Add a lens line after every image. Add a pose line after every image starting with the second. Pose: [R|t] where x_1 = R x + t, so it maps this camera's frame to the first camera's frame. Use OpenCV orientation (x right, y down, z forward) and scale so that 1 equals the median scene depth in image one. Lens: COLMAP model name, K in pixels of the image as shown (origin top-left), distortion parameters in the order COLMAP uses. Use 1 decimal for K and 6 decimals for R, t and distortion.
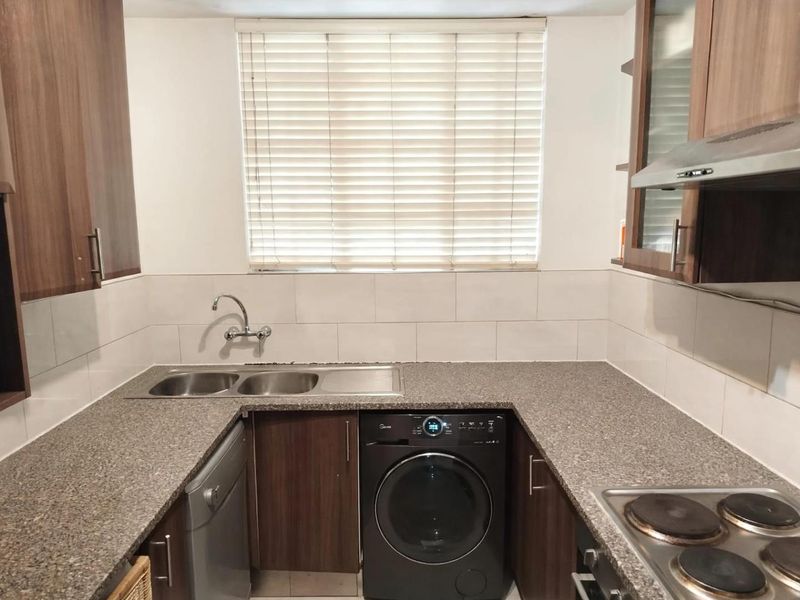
lens RADIAL K [[565.0, 0, 400.0], [0, 565.0, 300.0], [0, 0, 1]] dist [0.031676, -0.001982]
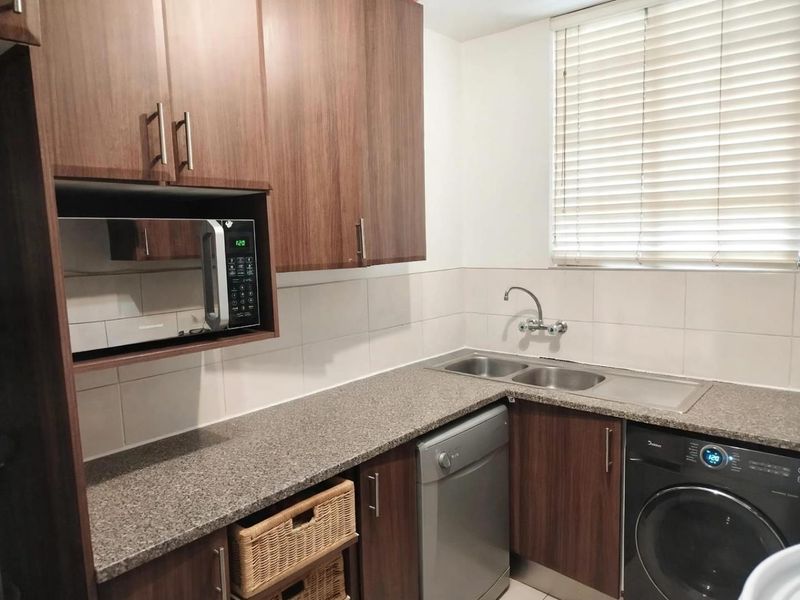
lens RADIAL K [[565.0, 0, 400.0], [0, 565.0, 300.0], [0, 0, 1]] dist [0.031676, -0.001982]
pose [[0.752279, 0.061618, -0.655957, 0.231827], [-0.071706, 0.997360, 0.011453, 0.020665], [0.654931, 0.038420, 0.754711, 0.073894]]
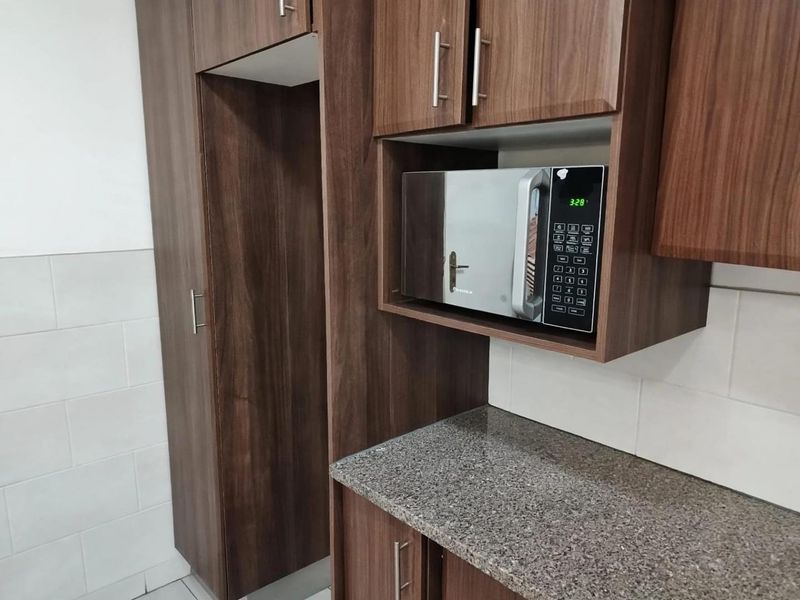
lens RADIAL K [[565.0, 0, 400.0], [0, 565.0, 300.0], [0, 0, 1]] dist [0.031676, -0.001982]
pose [[-0.754489, 0.122582, -0.644763, 0.045667], [-0.091100, 0.953333, 0.287850, -0.064142], [0.649959, 0.275917, -0.708112, 0.674001]]
